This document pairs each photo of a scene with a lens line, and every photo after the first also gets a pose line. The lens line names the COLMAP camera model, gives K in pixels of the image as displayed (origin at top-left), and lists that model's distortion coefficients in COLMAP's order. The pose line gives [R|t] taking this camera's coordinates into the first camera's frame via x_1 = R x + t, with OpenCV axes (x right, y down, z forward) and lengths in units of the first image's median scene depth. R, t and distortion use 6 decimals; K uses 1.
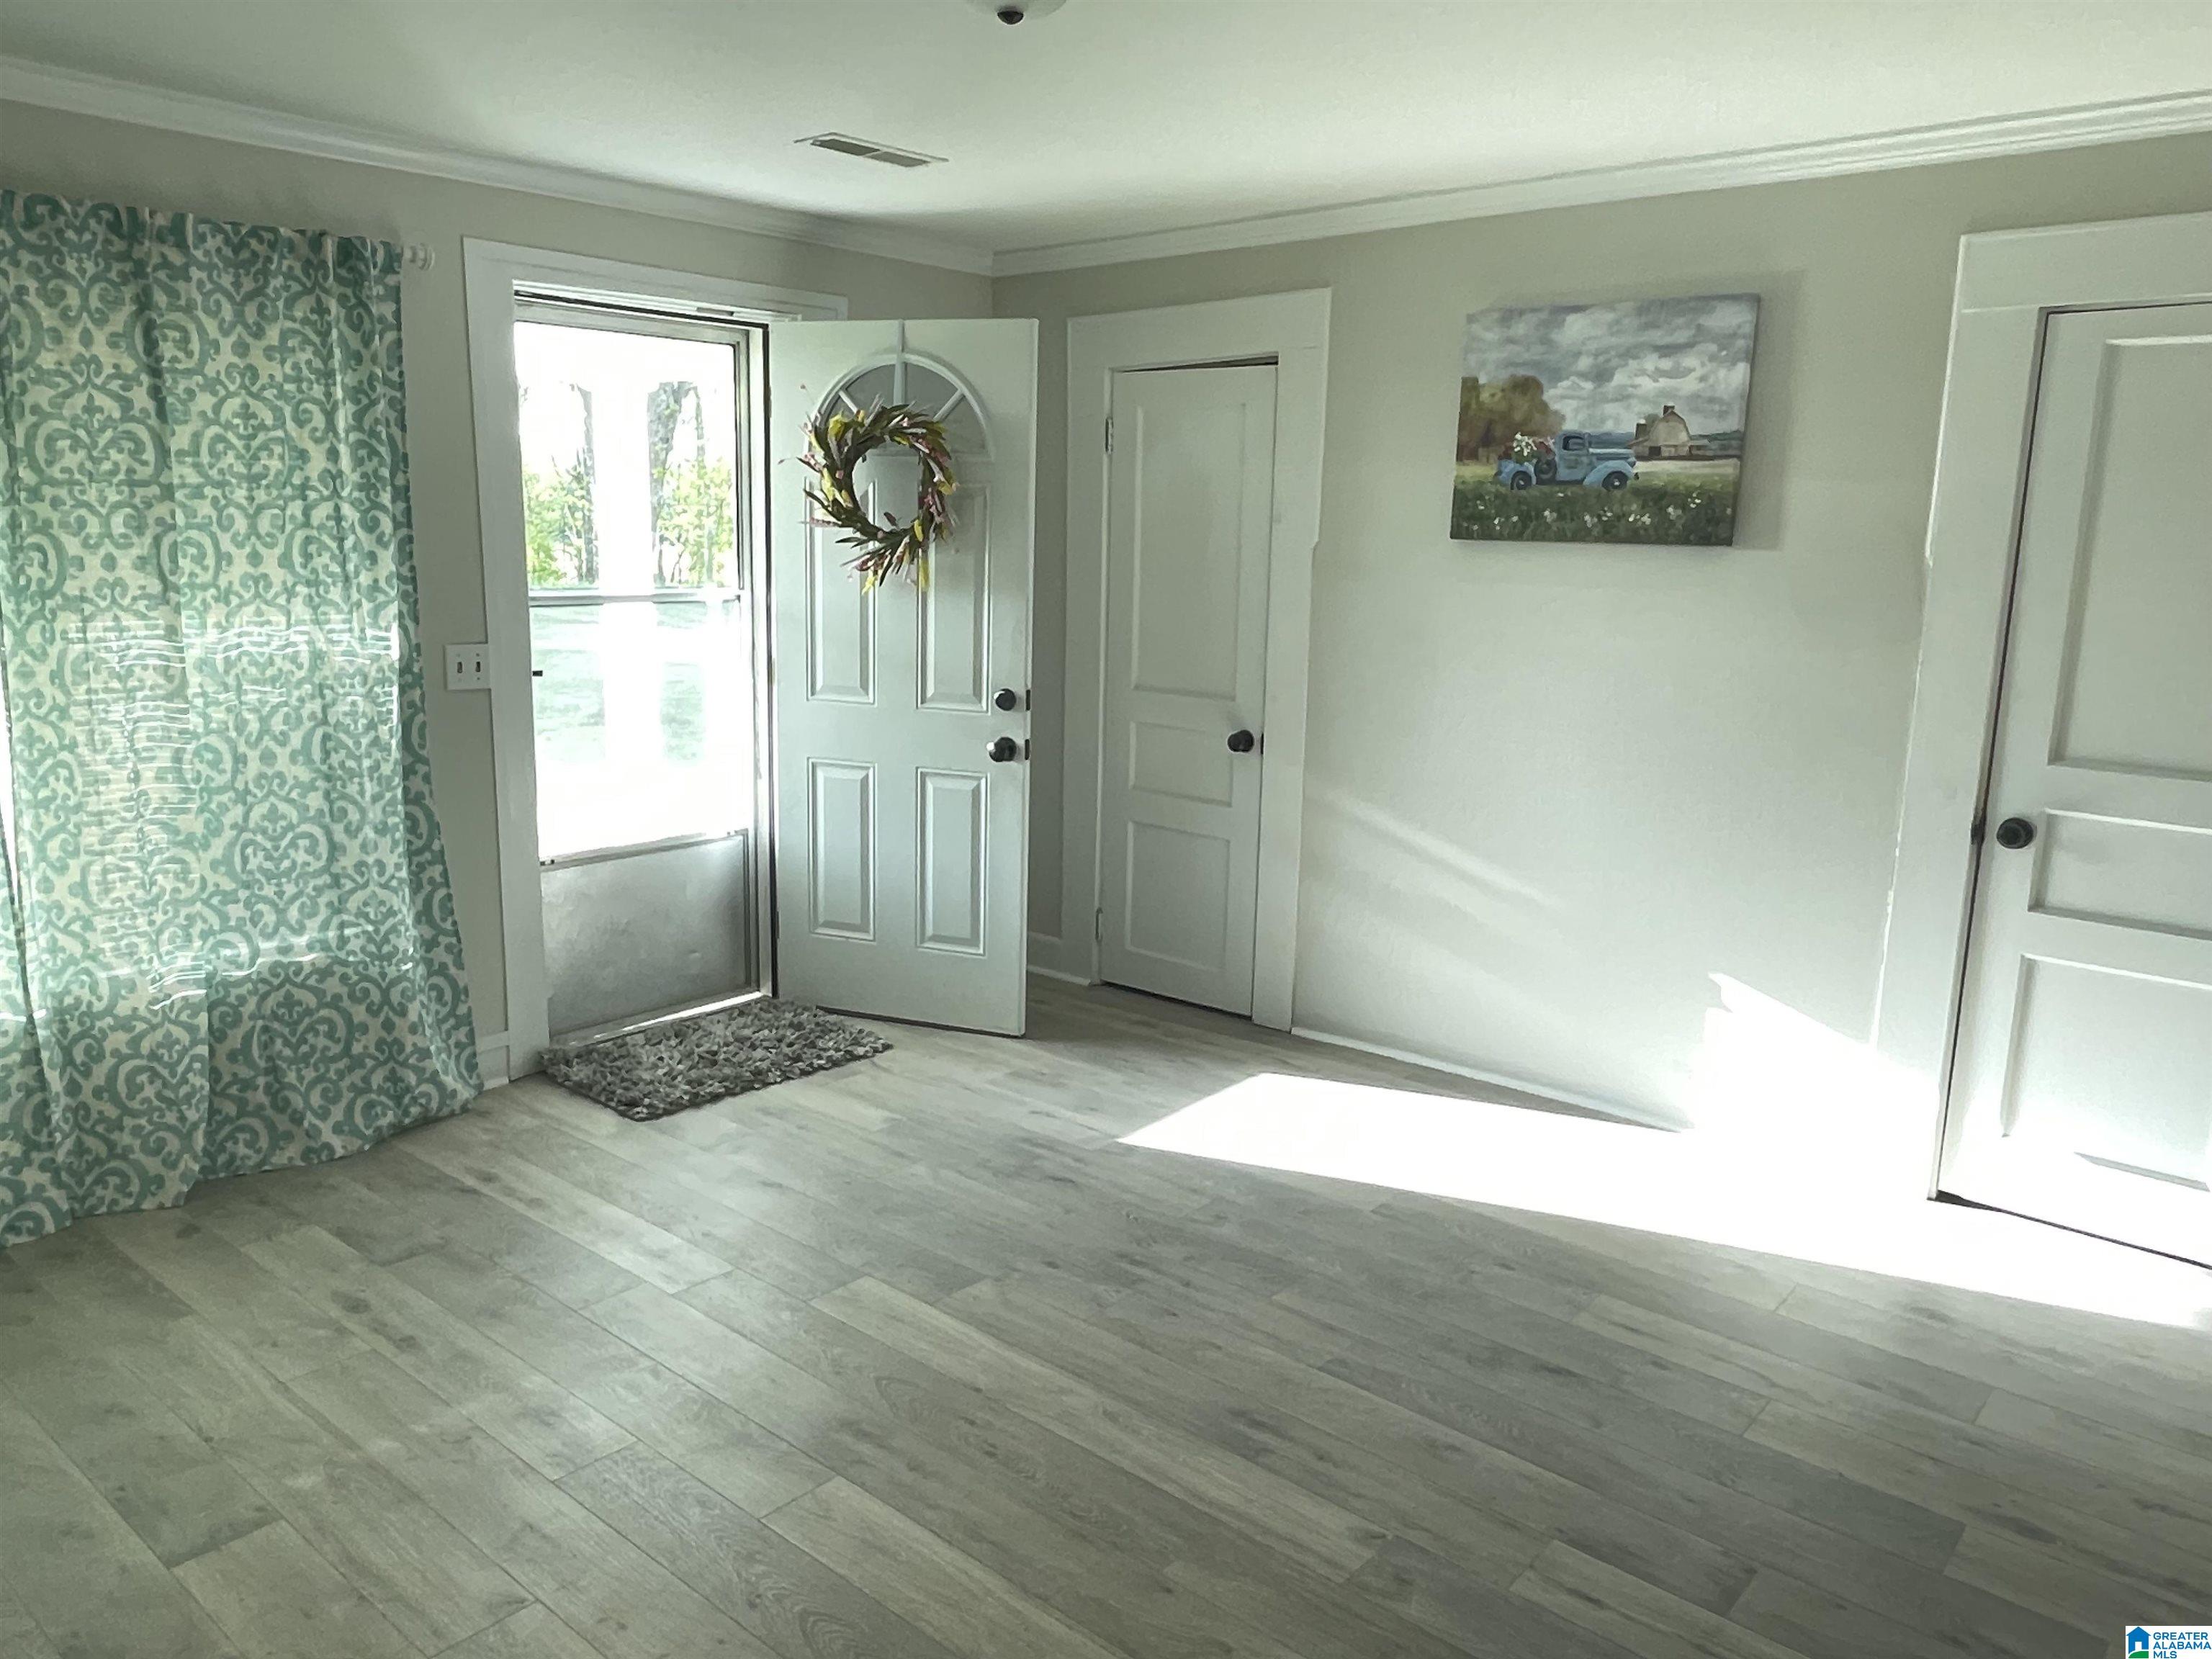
lens RADIAL K [[1578.9, 0, 1111.1], [0, 1578.9, 830.1], [0, 0, 1]] dist [0.006538, -0.003409]
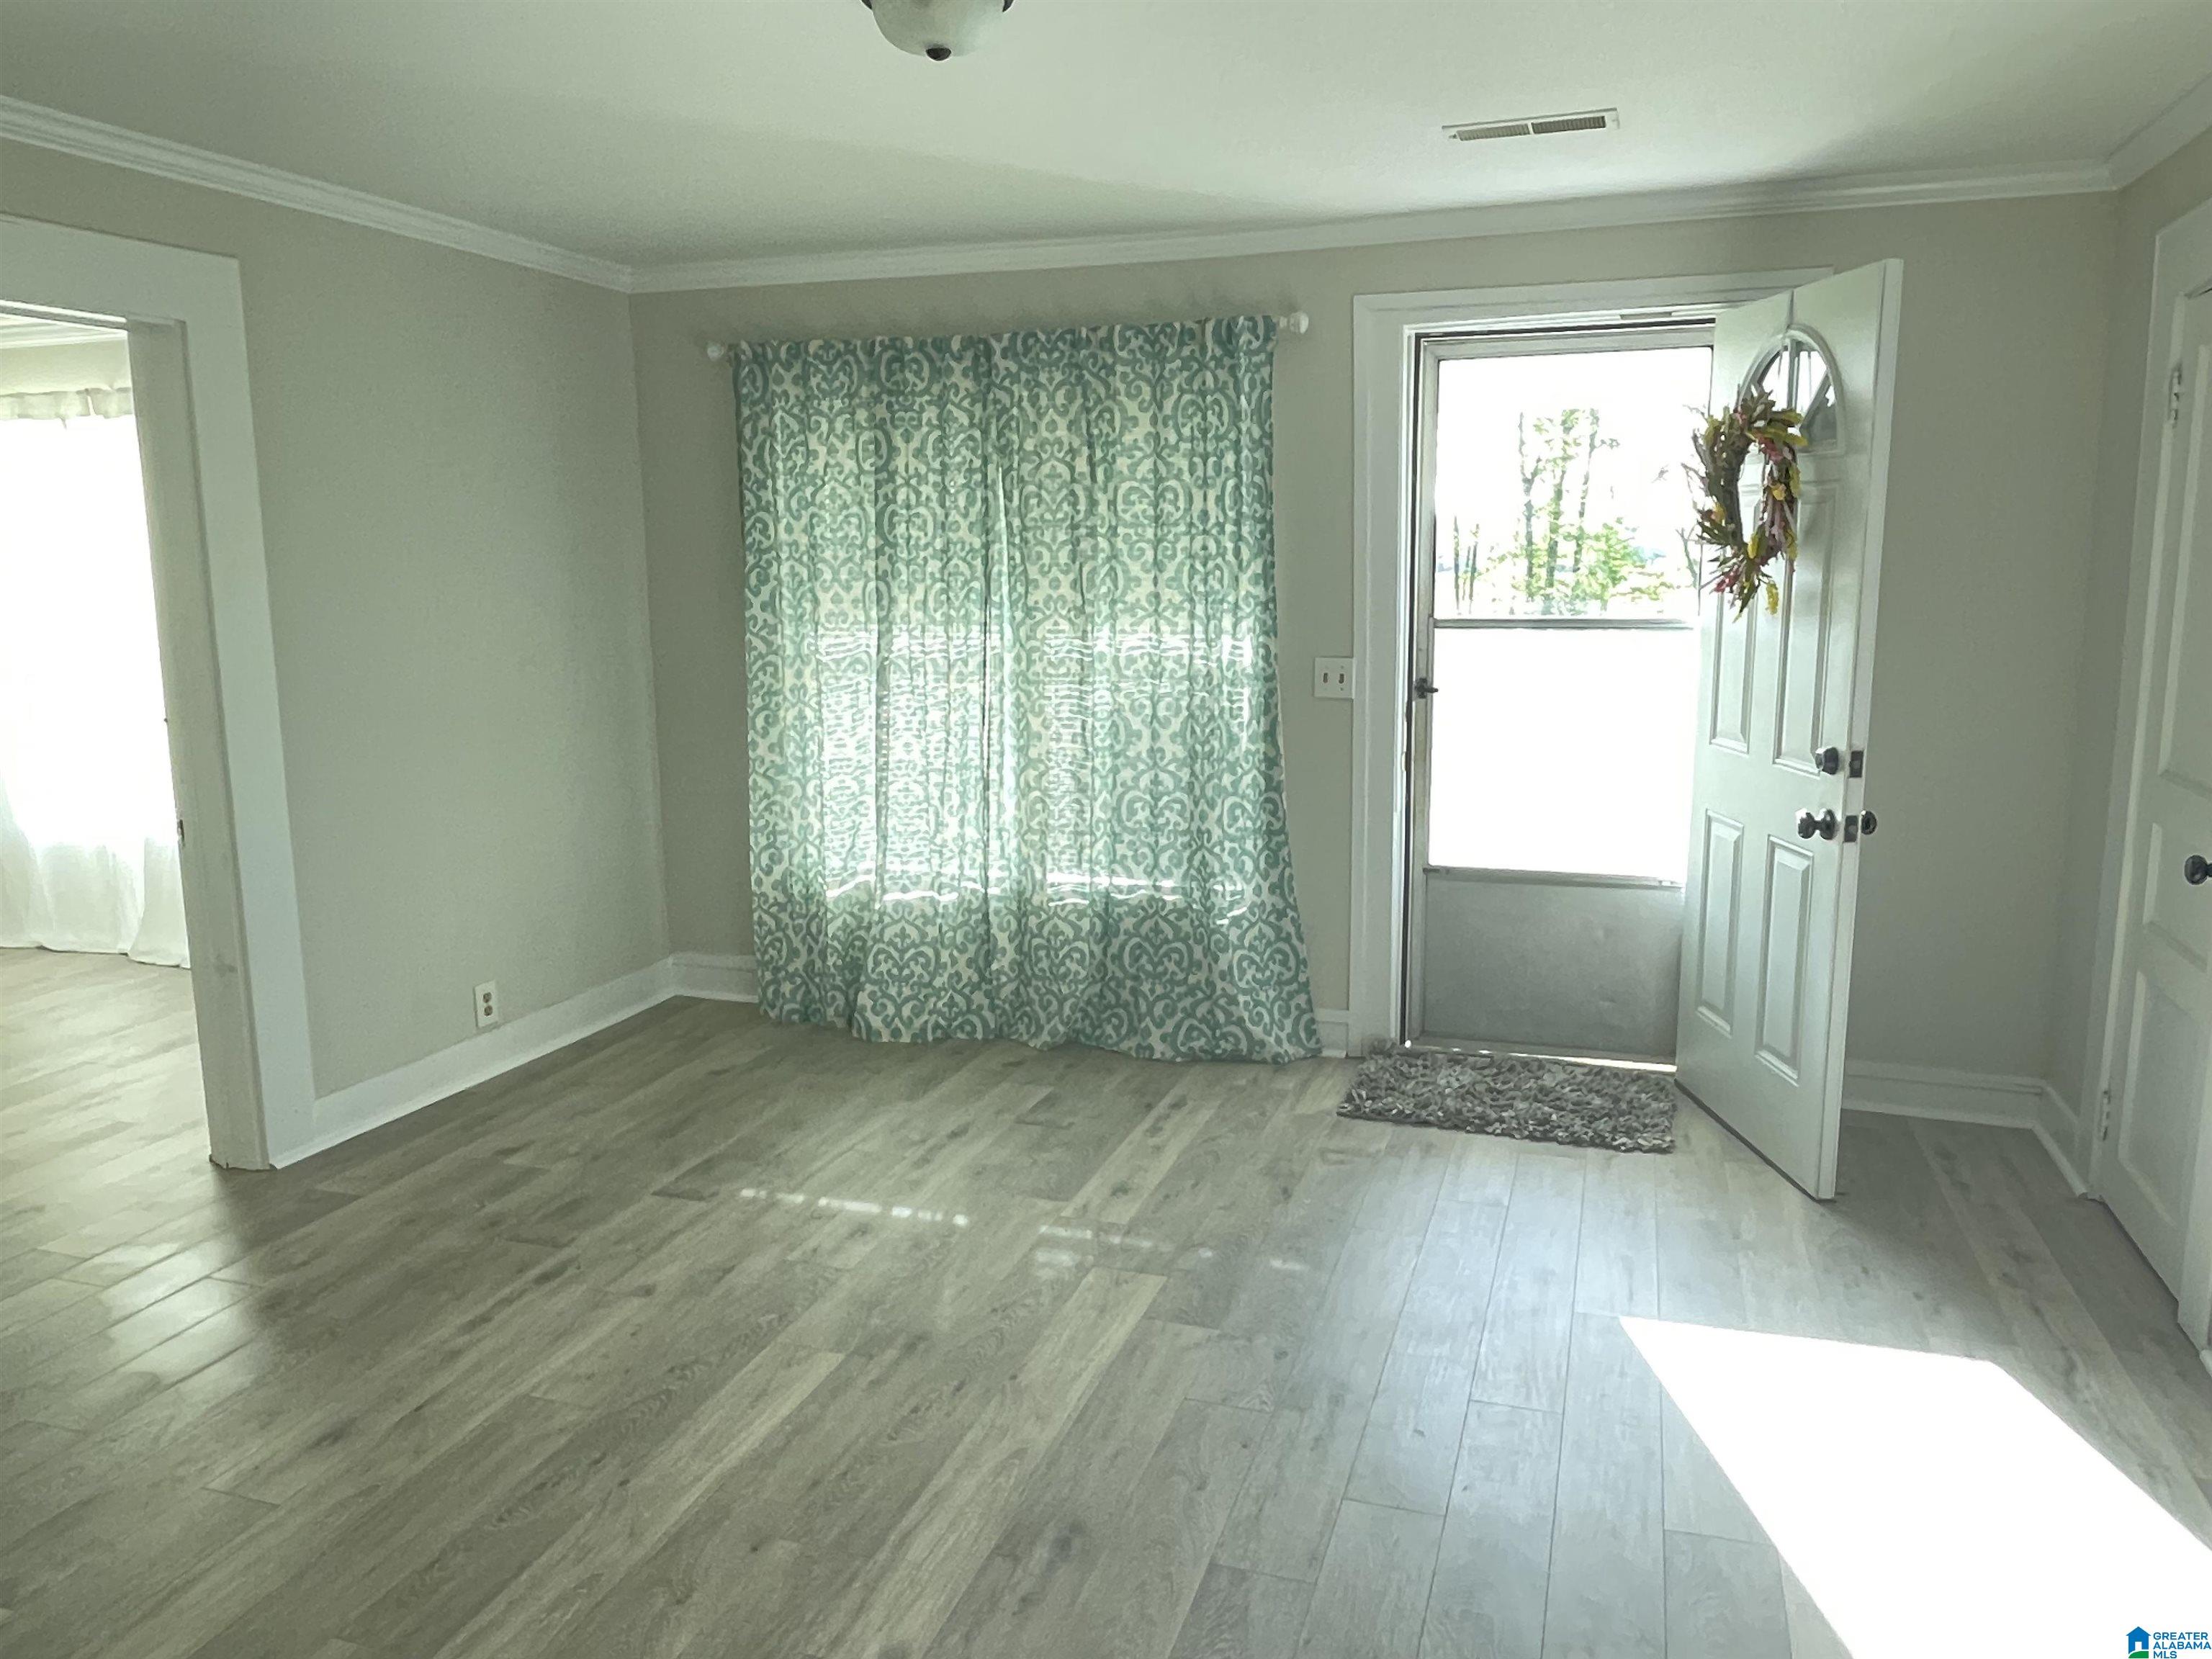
lens RADIAL K [[1578.9, 0, 1112.2], [0, 1578.9, 829.1], [0, 0, 1]] dist [0.006538, -0.003409]
pose [[0.377646, 0.134454, -0.916136, 0.631787], [-0.162337, 0.983691, 0.077450, -0.064248], [0.911608, 0.119474, 0.393314, 0.467364]]
